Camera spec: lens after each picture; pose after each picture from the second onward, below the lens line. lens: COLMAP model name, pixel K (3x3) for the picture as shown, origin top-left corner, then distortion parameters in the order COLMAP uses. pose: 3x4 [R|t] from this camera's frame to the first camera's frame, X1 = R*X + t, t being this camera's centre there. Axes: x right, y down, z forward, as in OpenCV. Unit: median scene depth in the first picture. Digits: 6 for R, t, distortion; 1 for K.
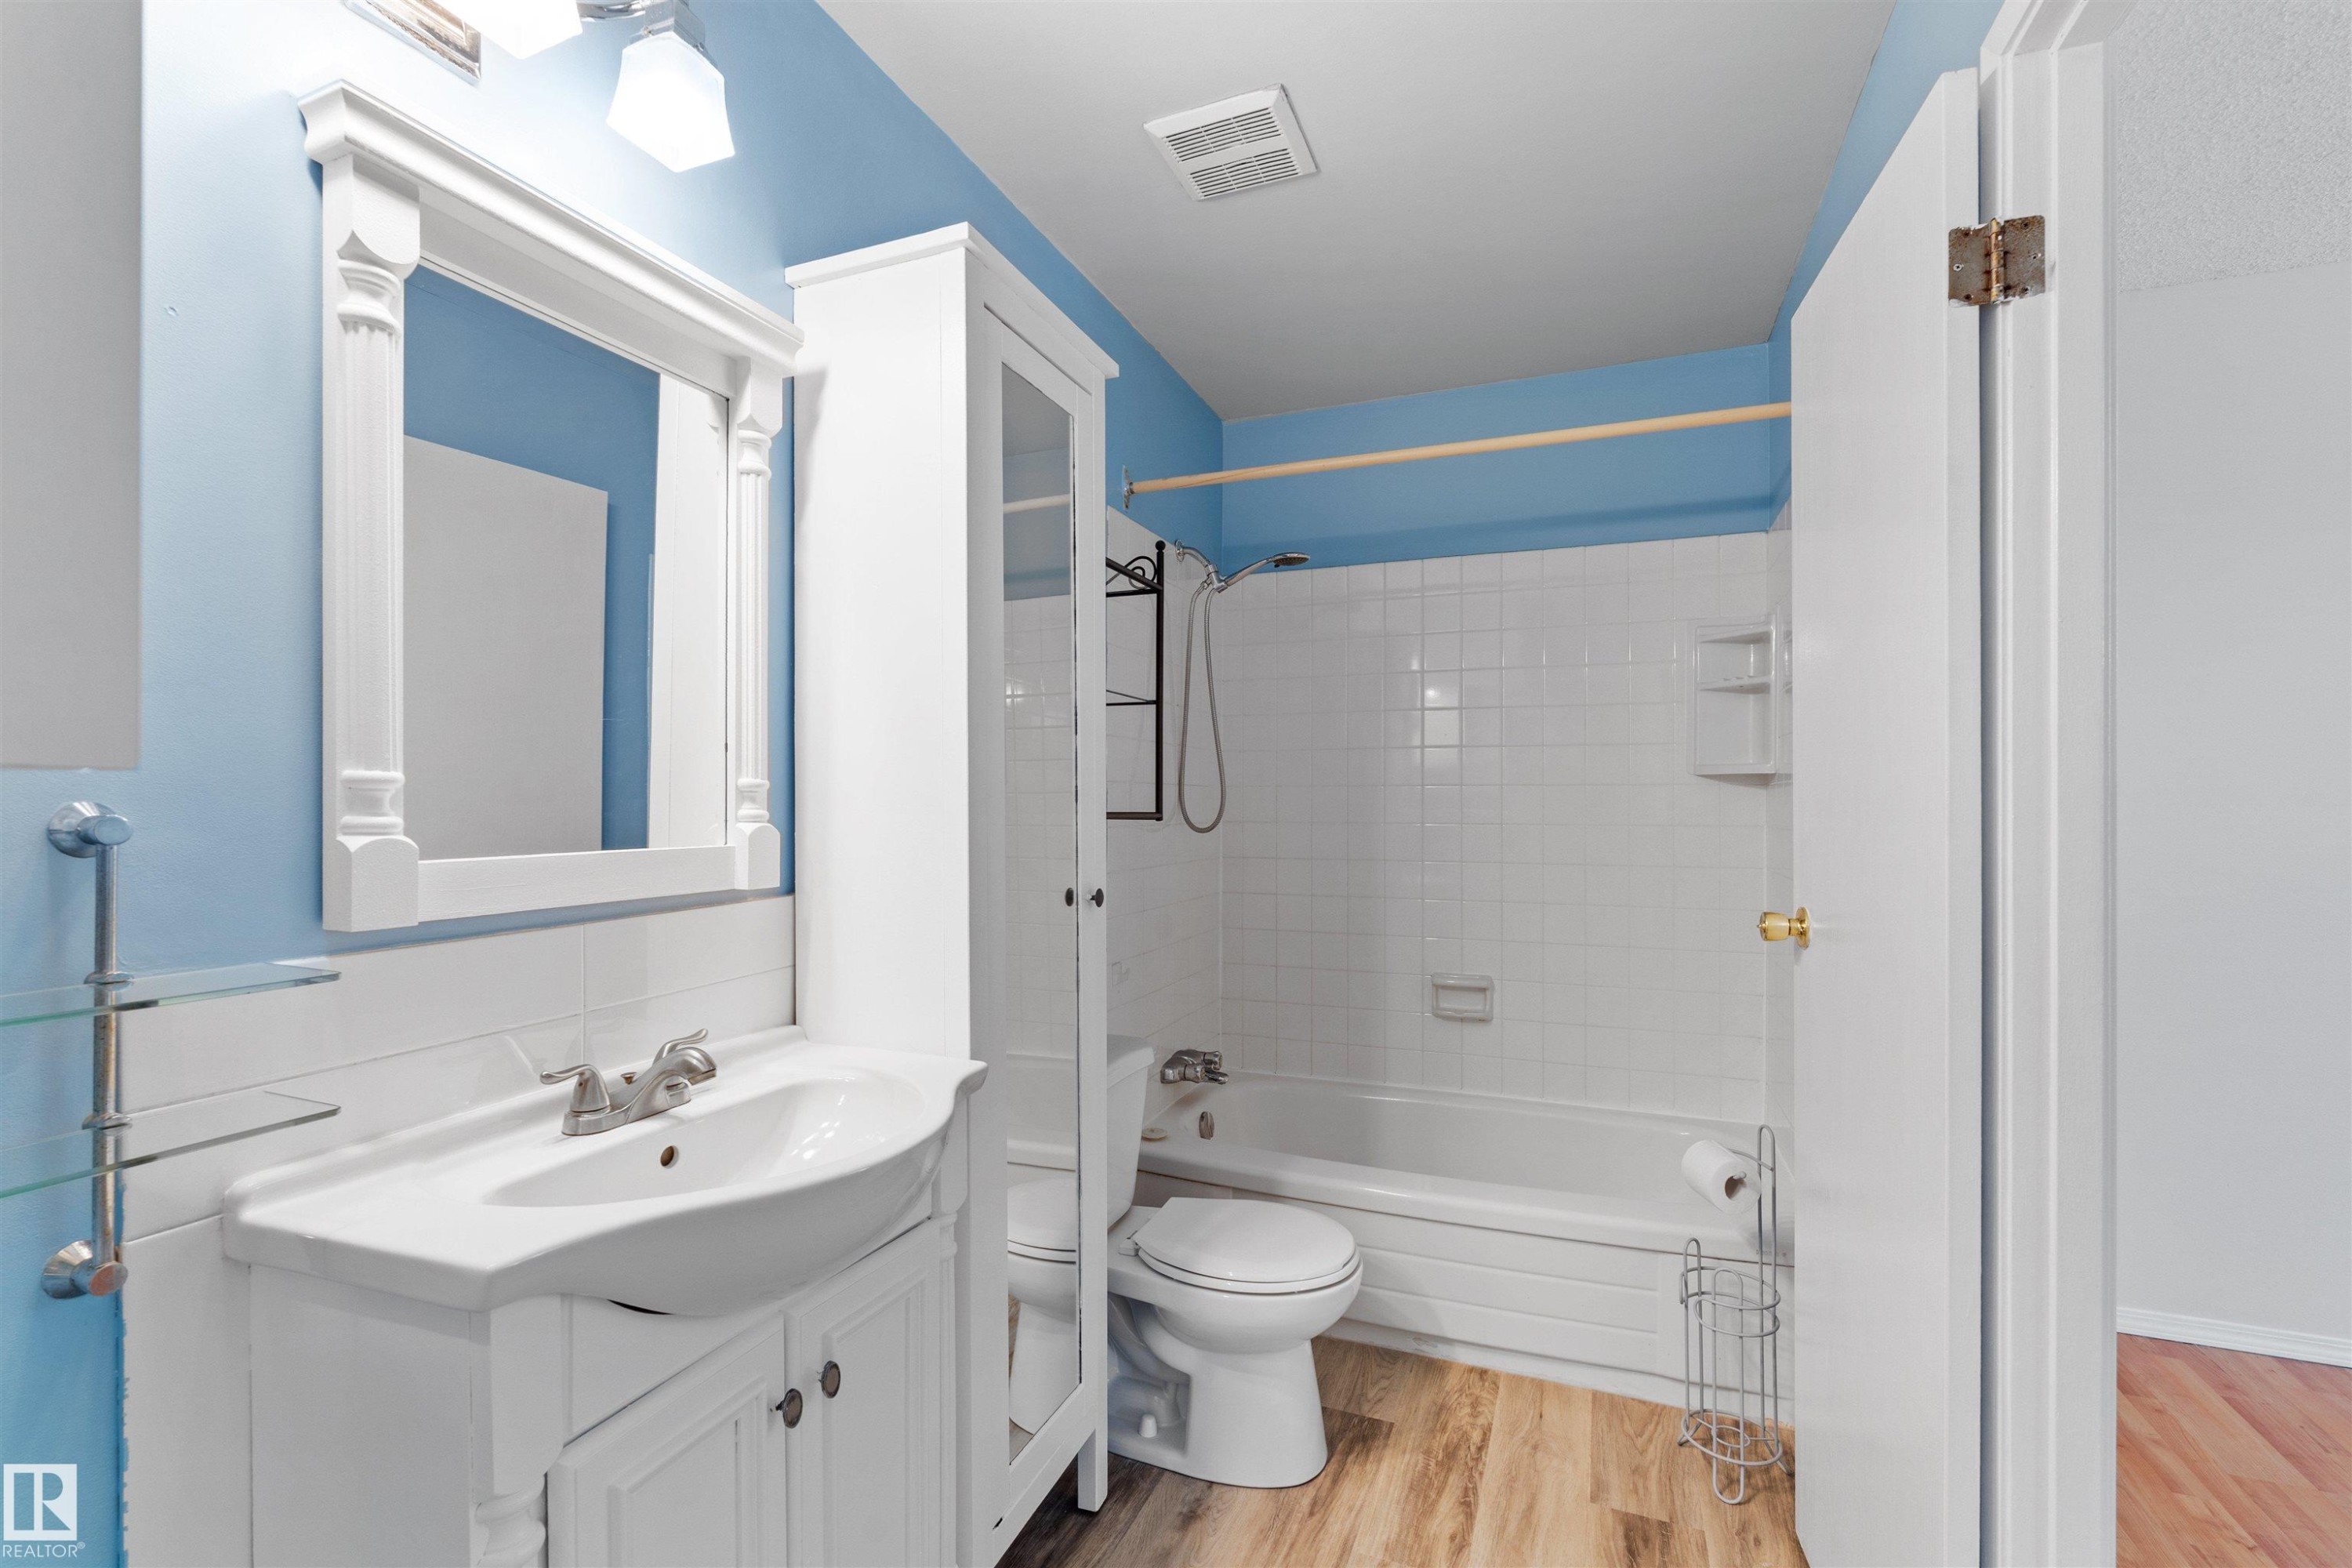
lens RADIAL K [[1046.9, 0, 1172.7], [0, 1046.9, 794.8], [0, 0, 1]] dist [-0.003671, -0.000635]
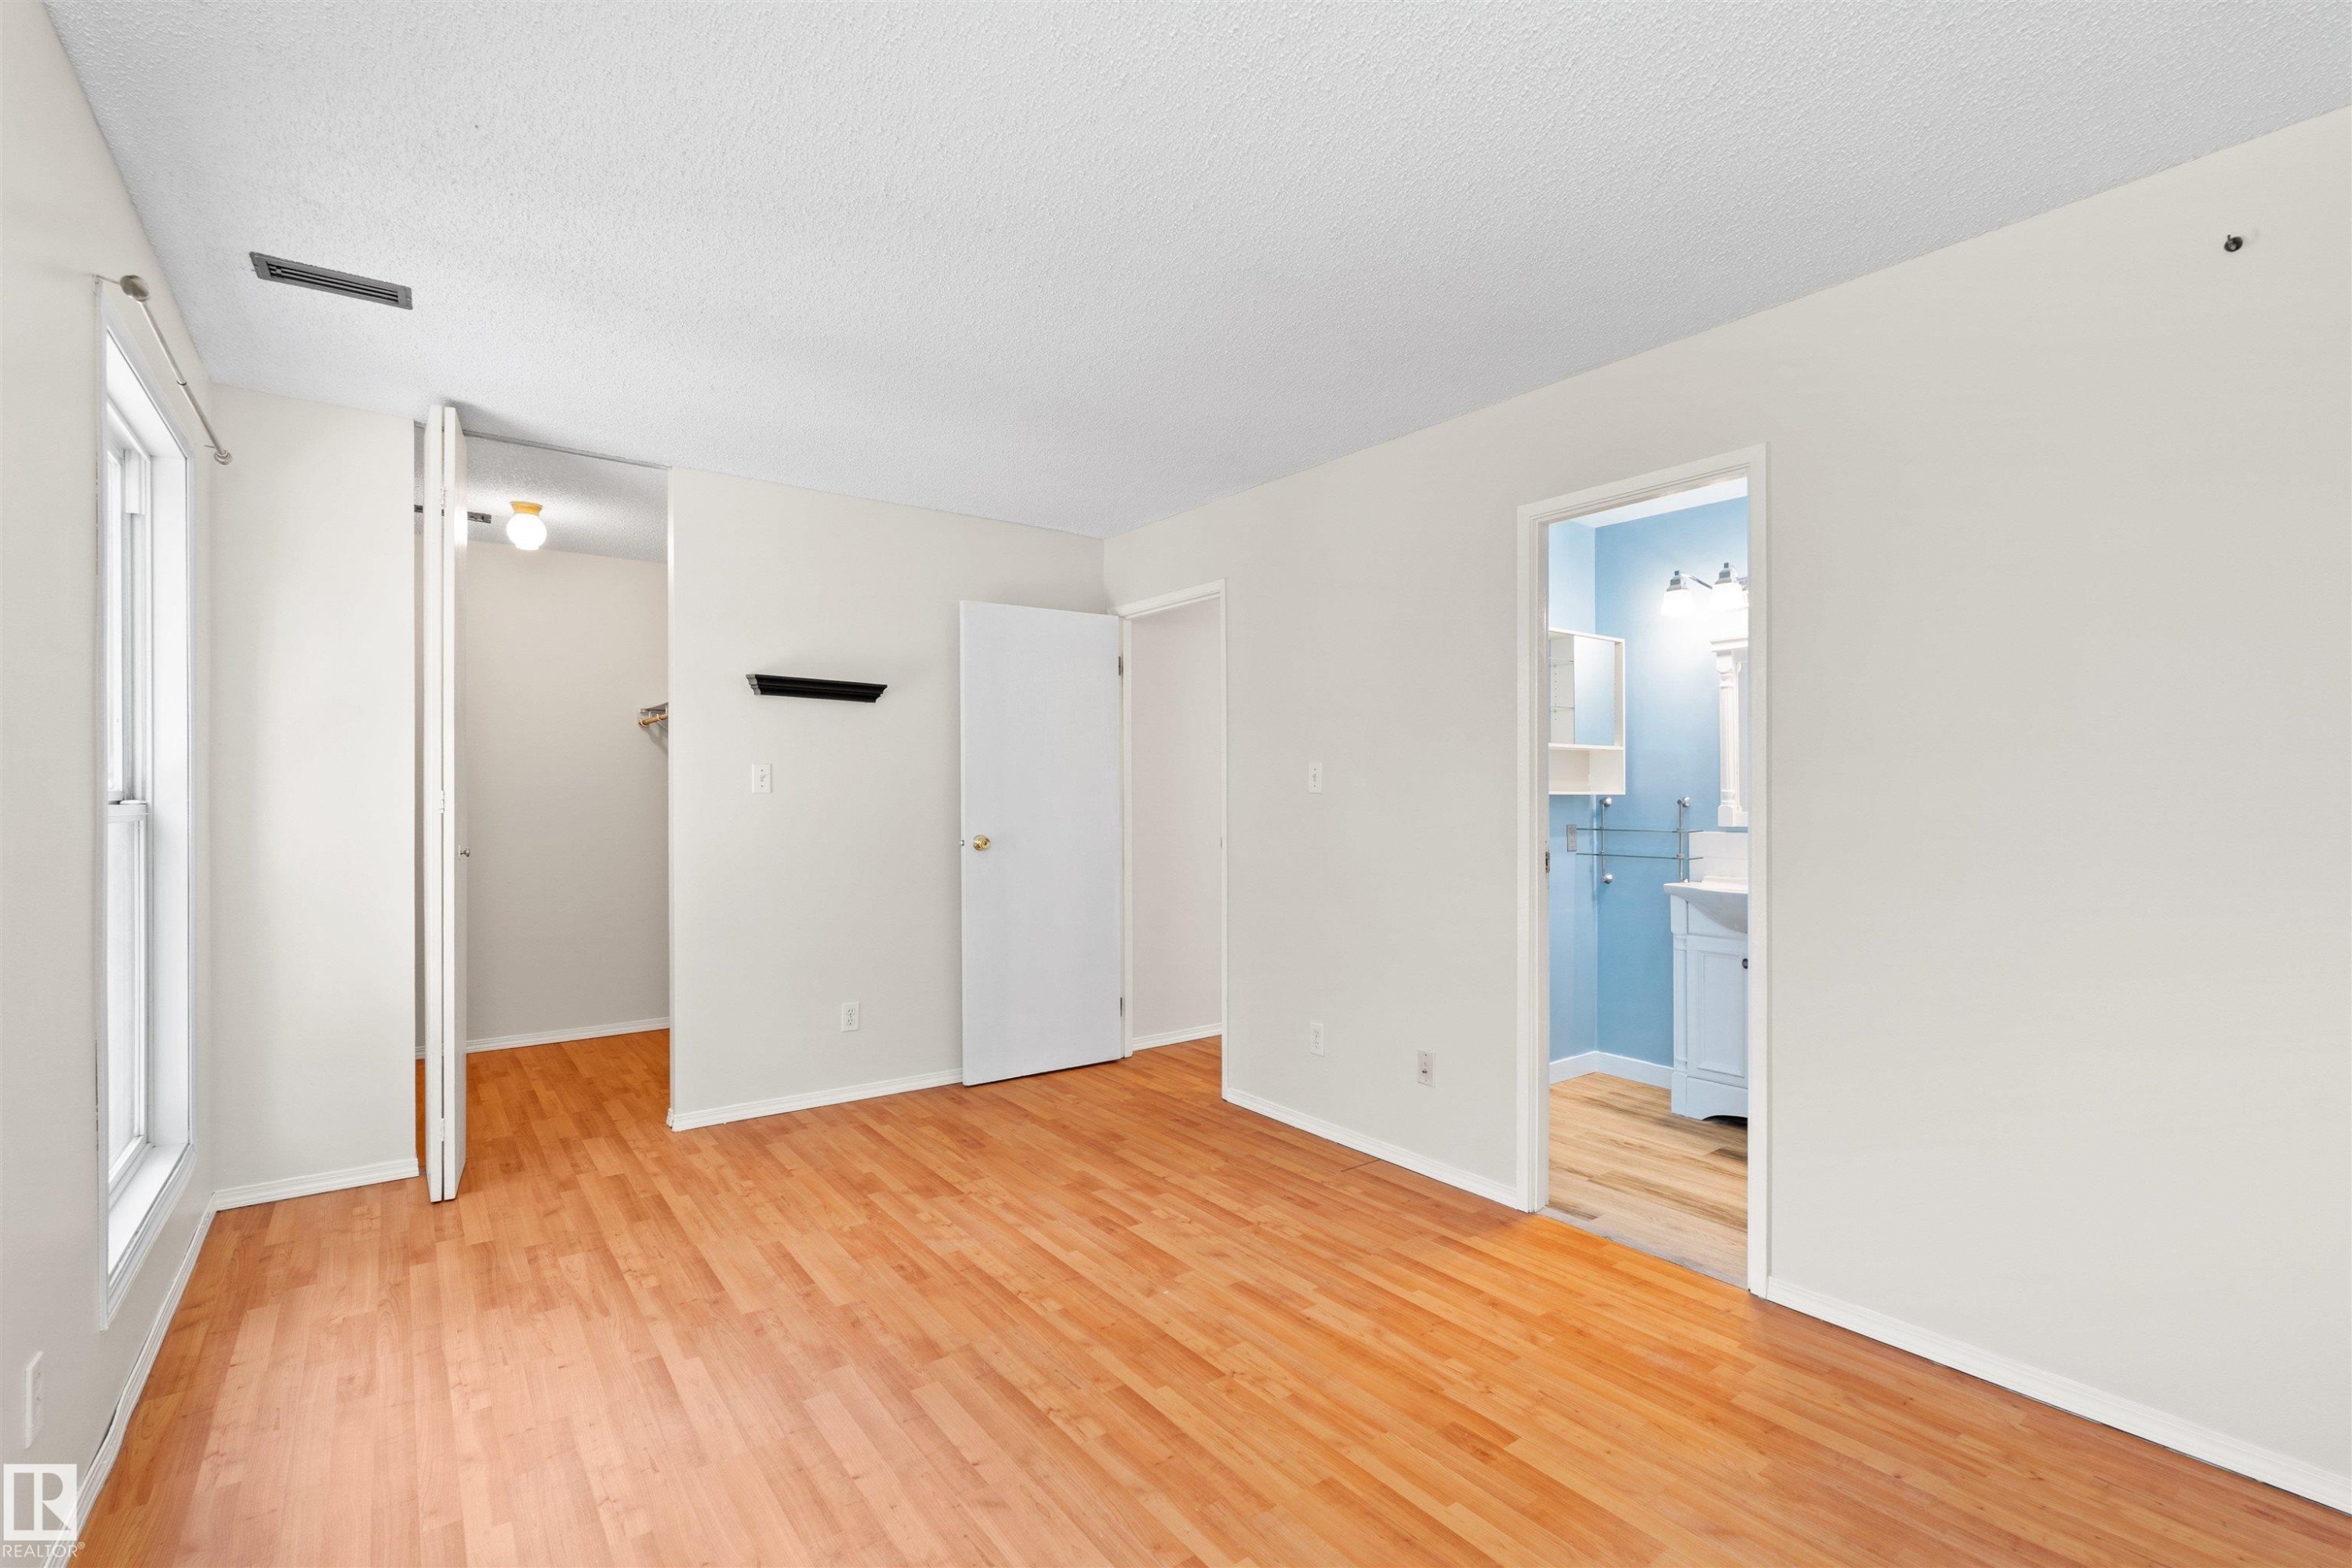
lens RADIAL K [[1046.9, 0, 1154.0], [0, 1046.9, 791.1], [0, 0, 1]] dist [-0.003671, -0.000635]
pose [[-0.529352, -0.005539, -0.848384, 2.703224], [0.002475, 0.999964, -0.008072, 0.007636], [0.848399, -0.006372, -0.529320, 0.829798]]
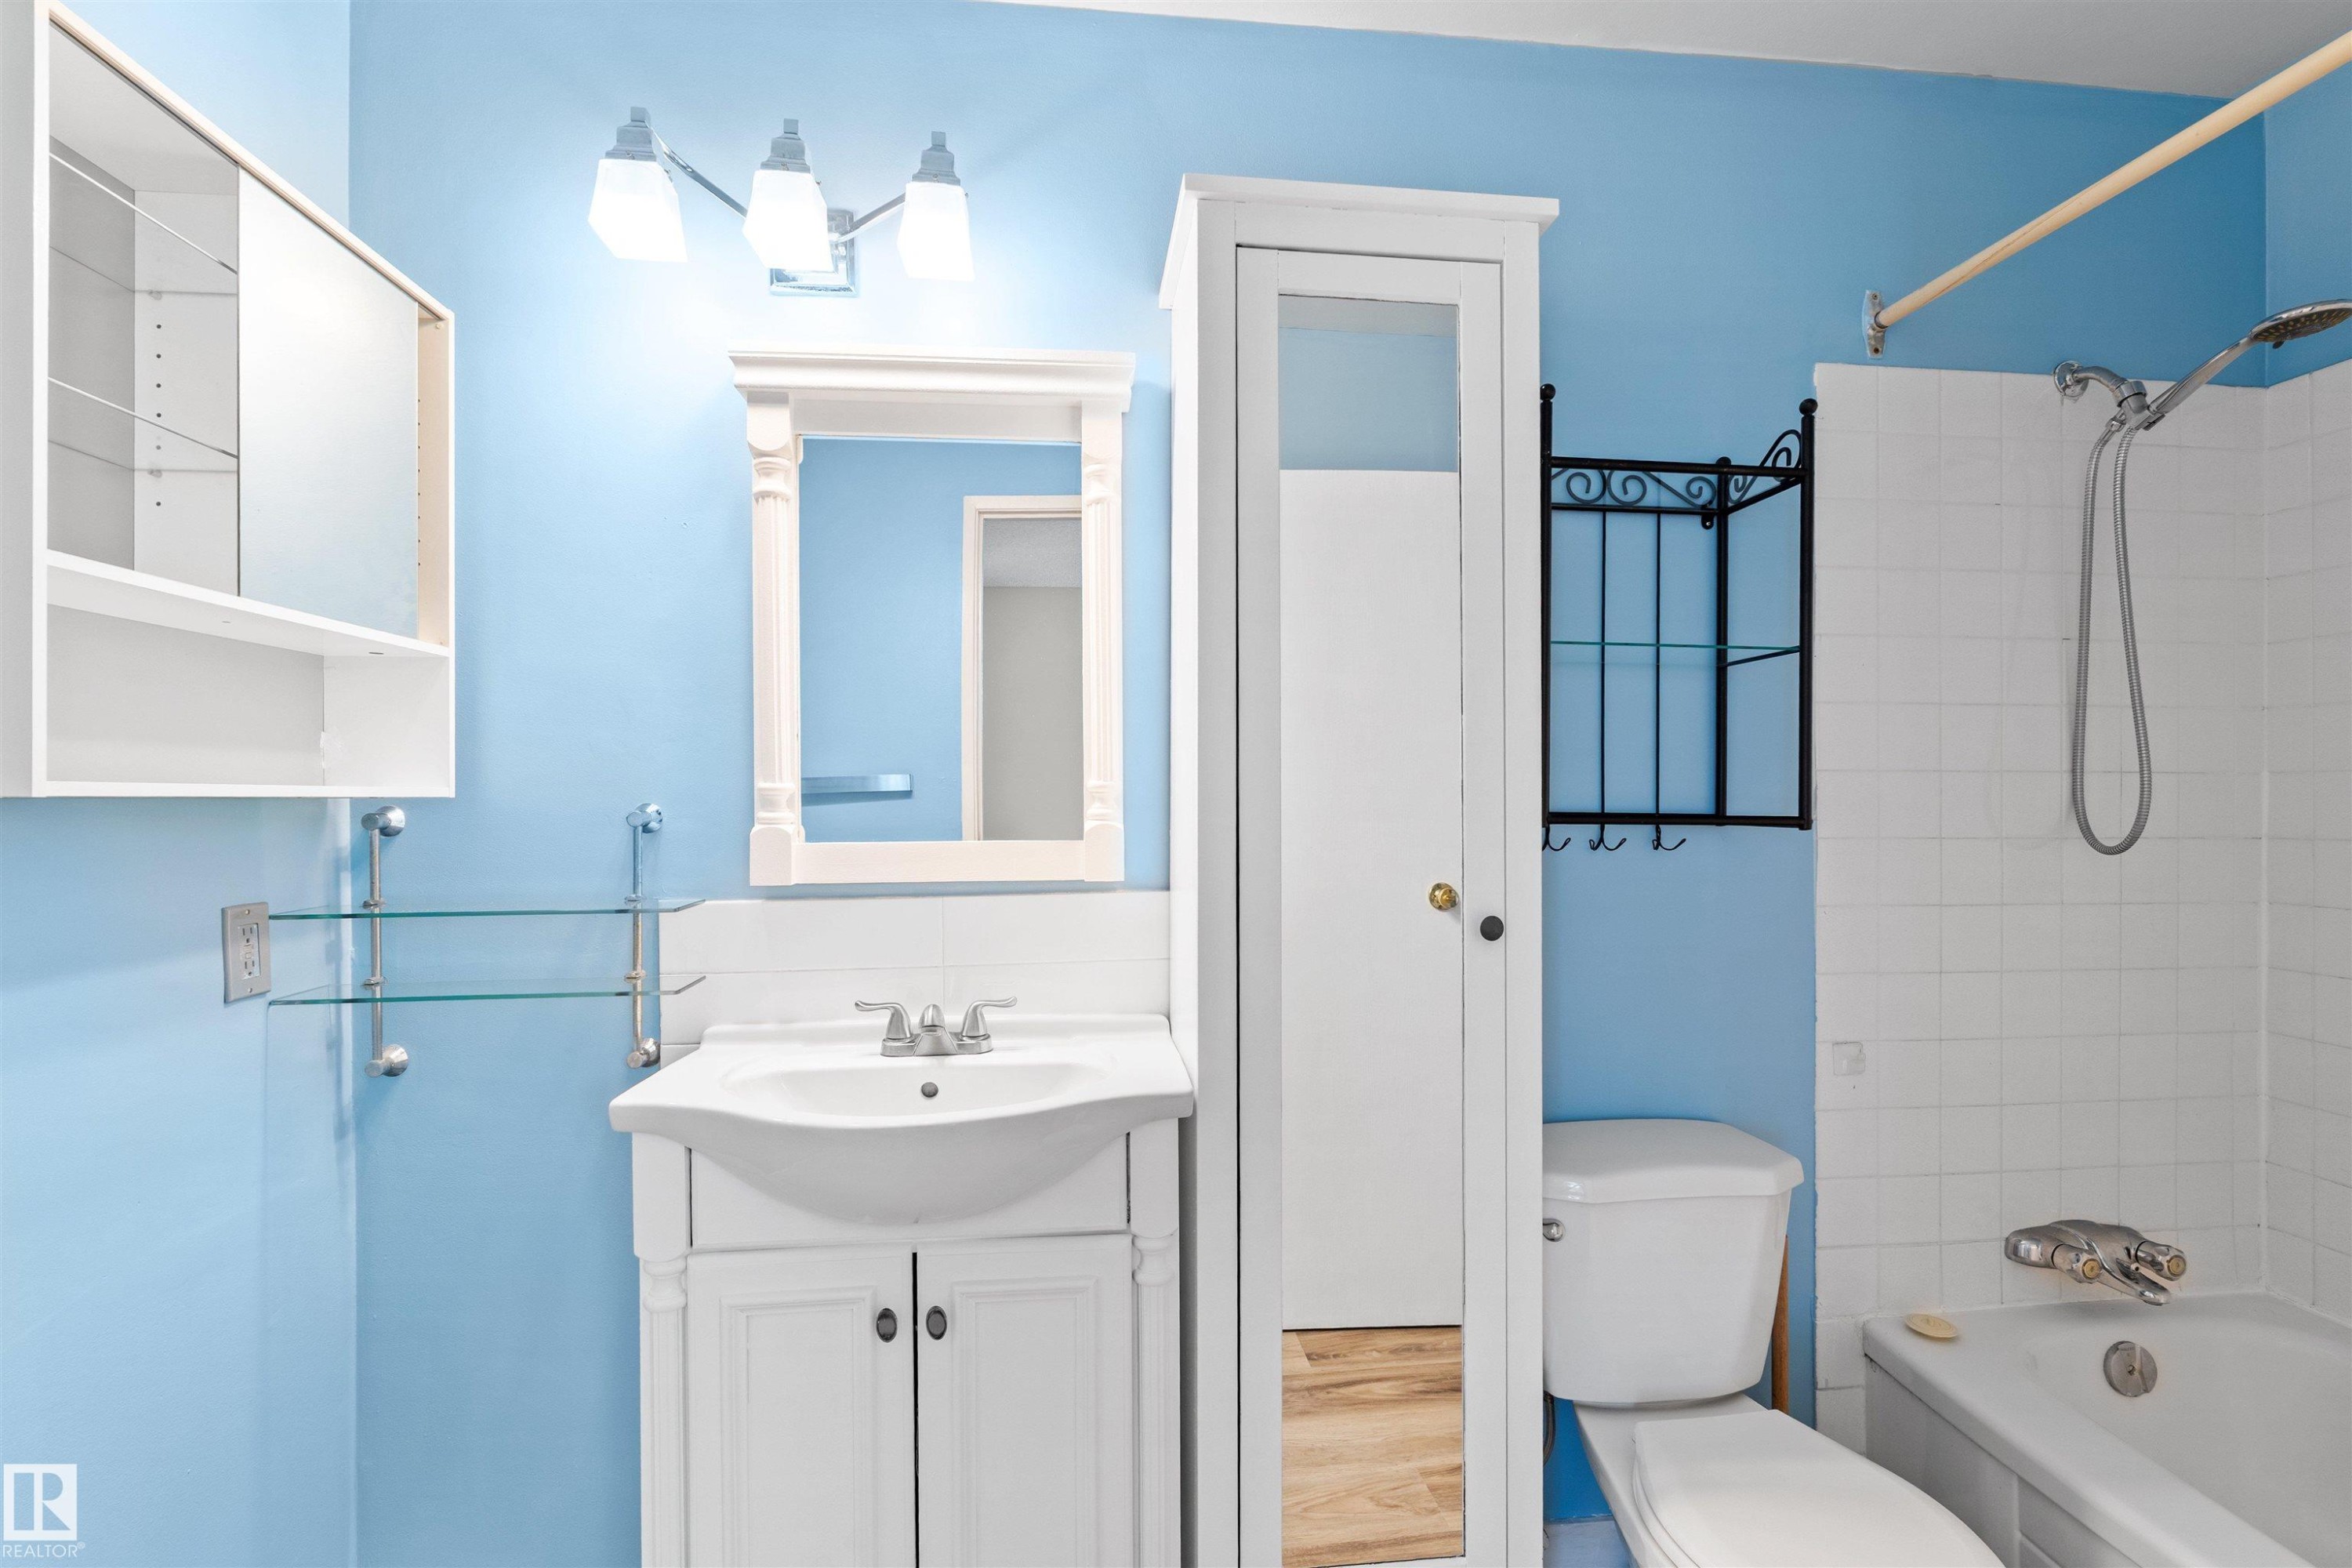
lens RADIAL K [[1046.9, 0, 1153.1], [0, 1046.9, 796.4], [0, 0, 1]] dist [-0.003671, -0.000635]
pose [[0.464072, -0.007394, -0.885767, 0.560090], [0.007708, 0.999961, -0.004309, 0.005005], [0.885764, -0.004828, 0.464111, 0.506051]]
